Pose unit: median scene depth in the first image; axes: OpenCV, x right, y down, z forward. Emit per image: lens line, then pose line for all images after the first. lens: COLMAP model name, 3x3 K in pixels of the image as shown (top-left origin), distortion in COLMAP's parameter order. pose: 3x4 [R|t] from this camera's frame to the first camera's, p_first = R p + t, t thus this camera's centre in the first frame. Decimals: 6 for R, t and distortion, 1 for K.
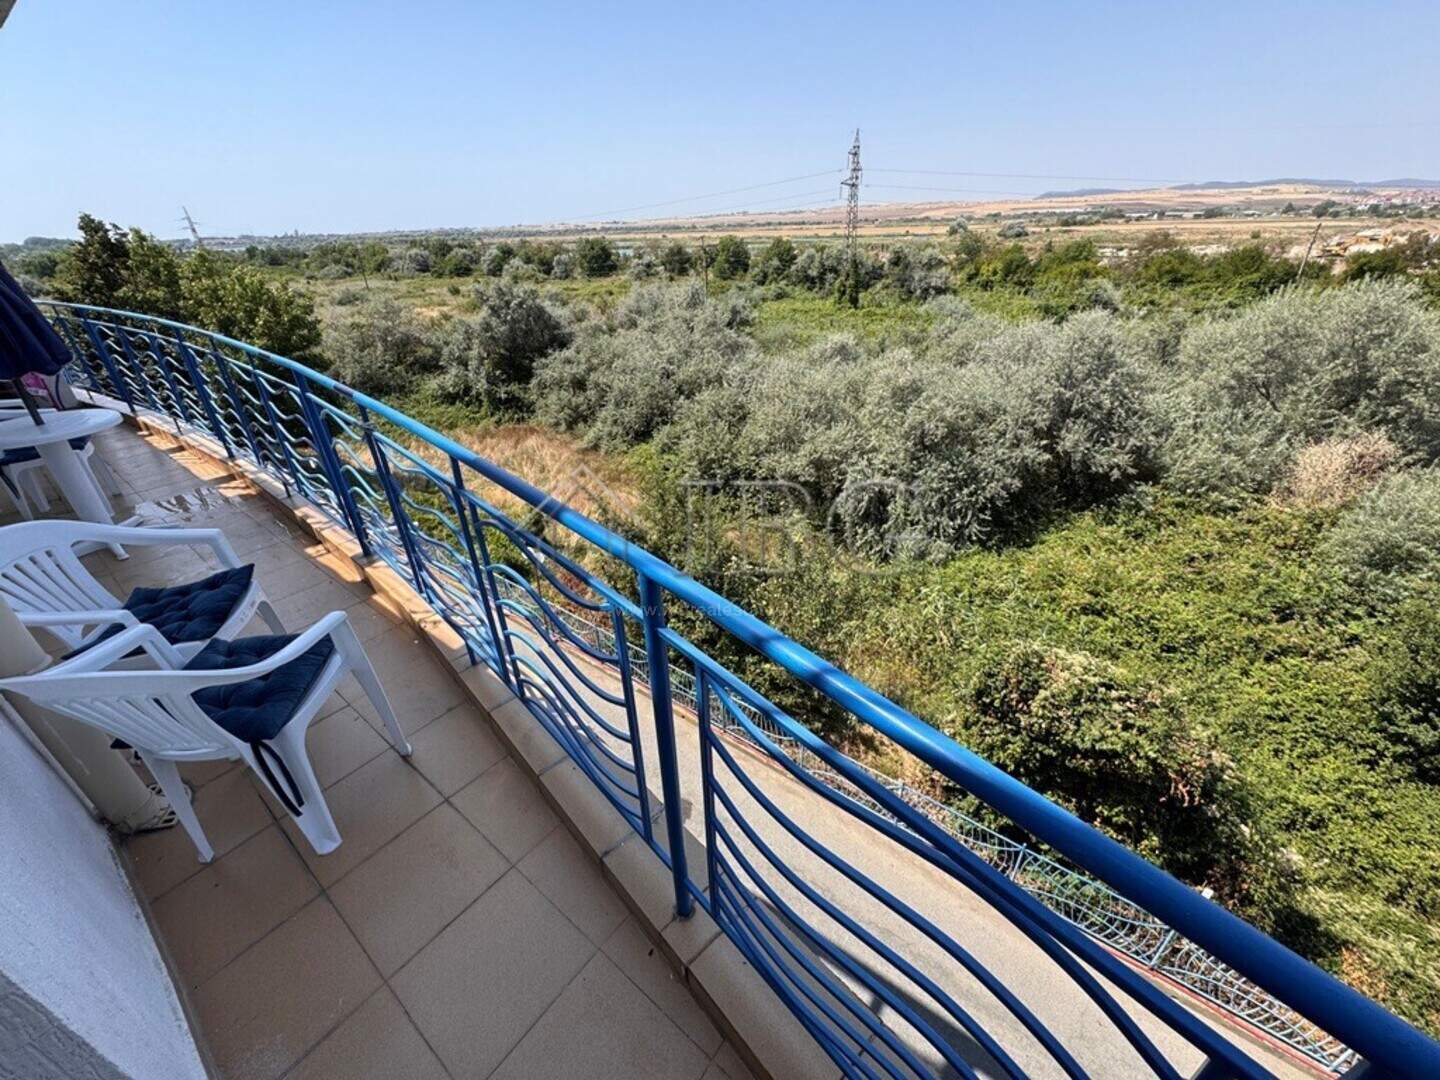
lens RADIAL K [[576.2, 0, 717.1], [0, 576.2, 541.8], [0, 0, 1]] dist [-0.003679, 0.000514]
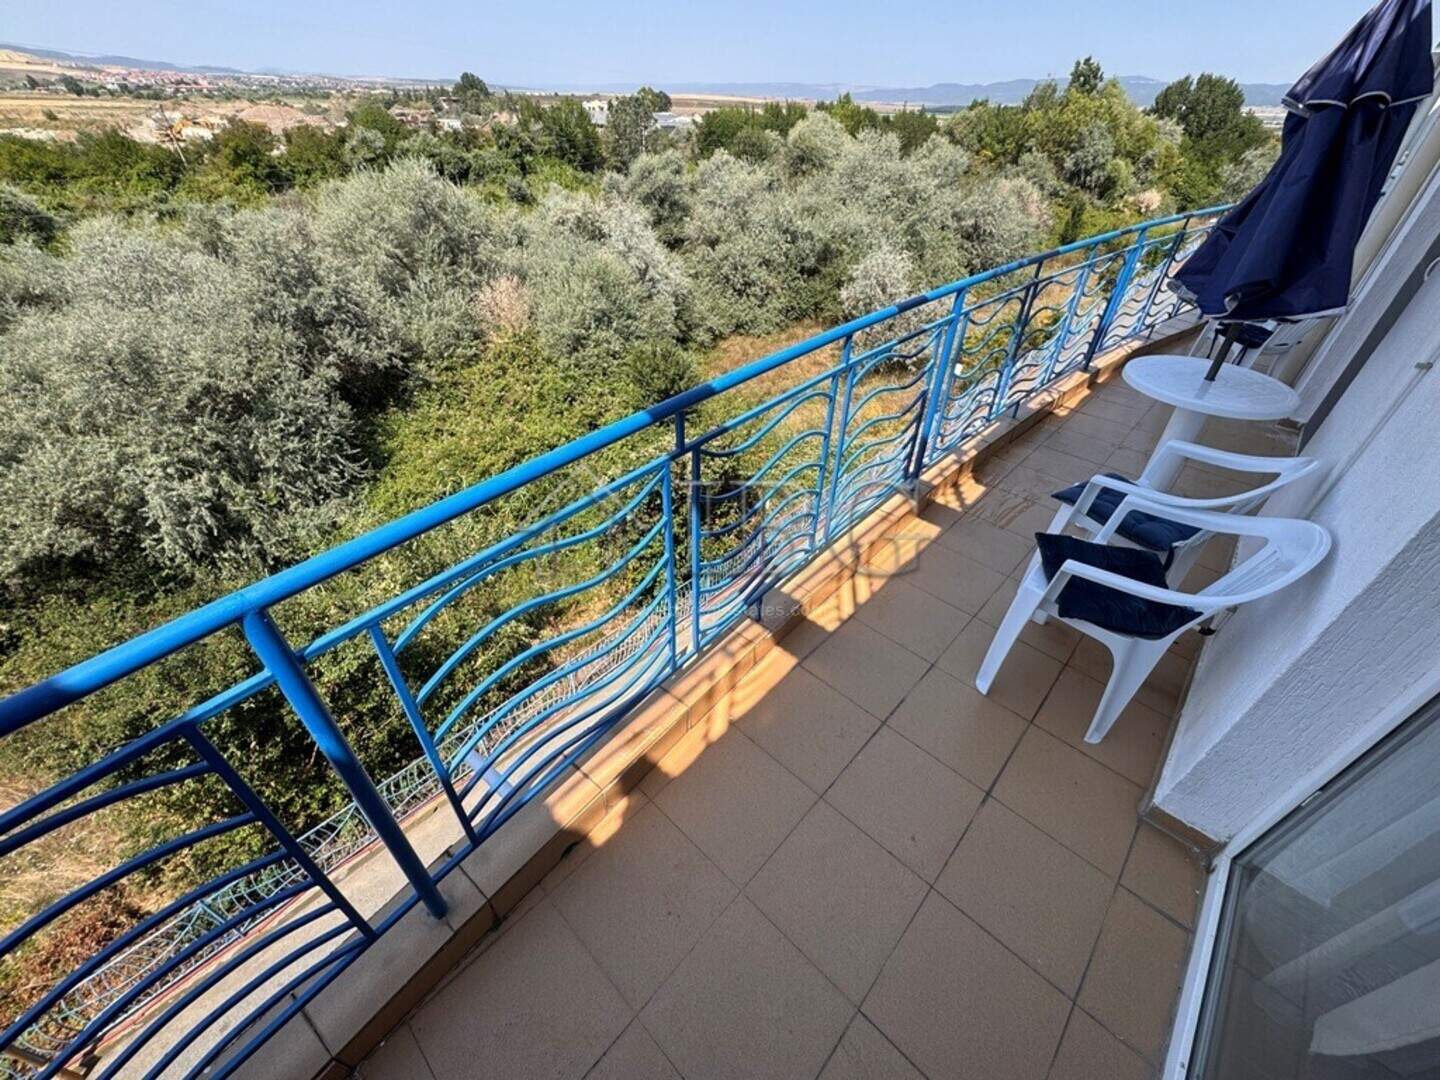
lens RADIAL K [[576.2, 0, 726.6], [0, 576.2, 539.9], [0, 0, 1]] dist [-0.003679, 0.000514]
pose [[0.086041, -0.575829, 0.813030, -0.167122], [0.452298, 0.749691, 0.483104, -0.059774], [-0.887707, 0.326165, 0.324951, 0.117347]]
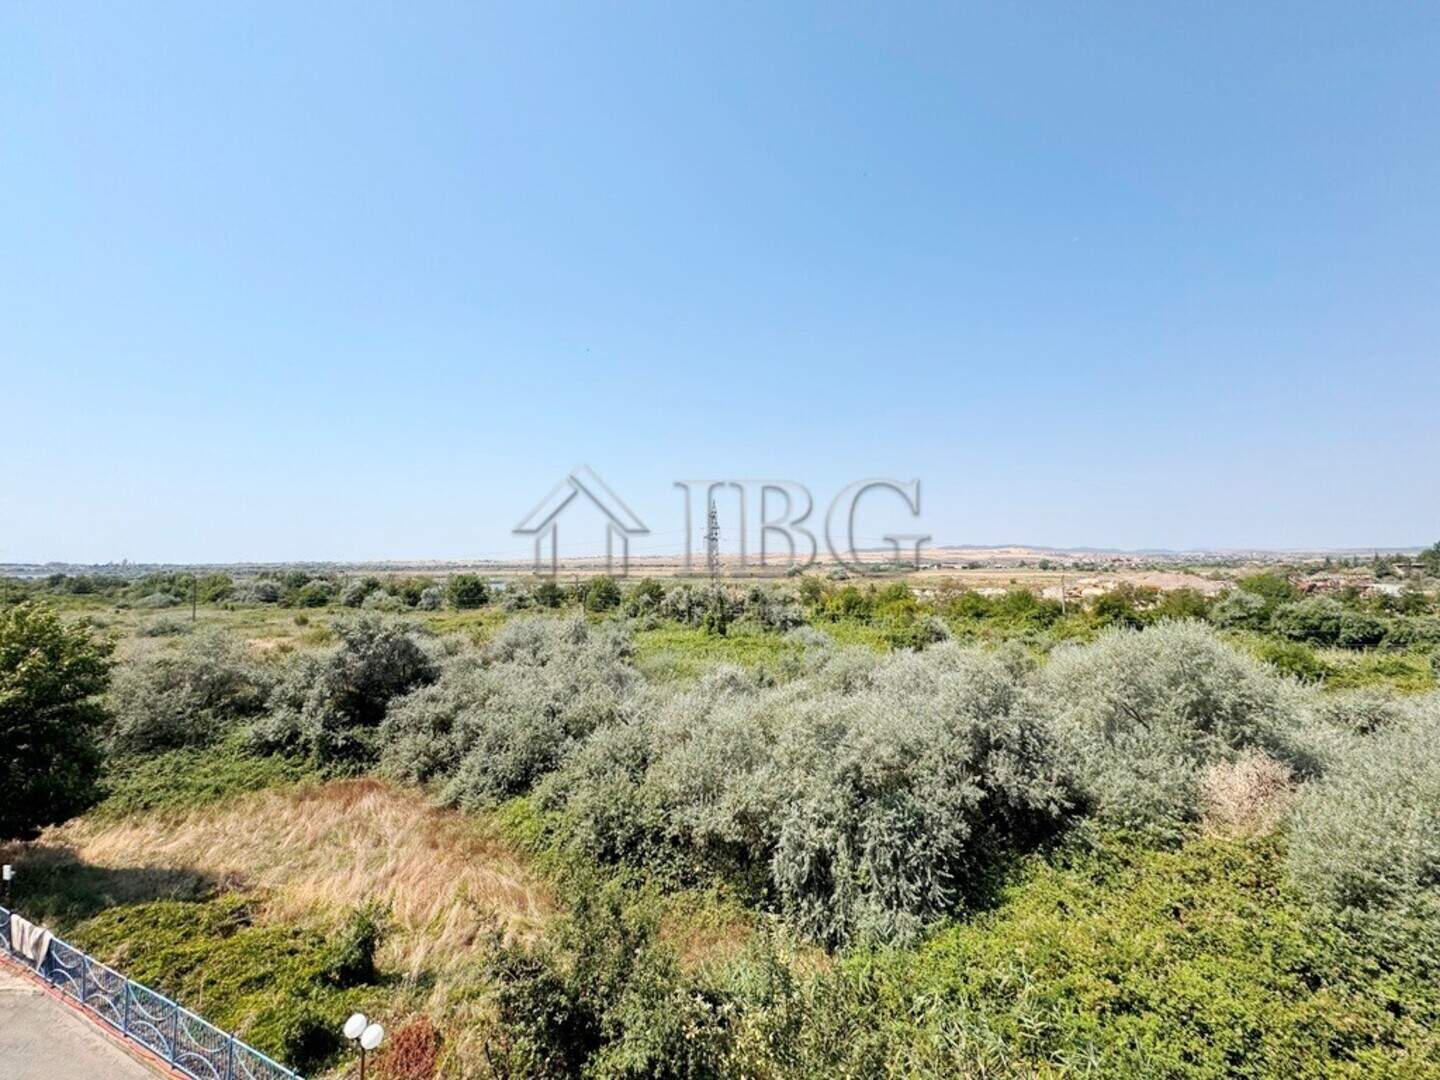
lens RADIAL K [[576.2, 0, 715.6], [0, 576.2, 538.3], [0, 0, 1]] dist [-0.003679, 0.000514]
pose [[0.974096, 0.033792, 0.223594, -0.043595], [0.088551, 0.852808, -0.514662, -0.032257], [-0.208075, 0.521130, 0.827725, 0.051277]]
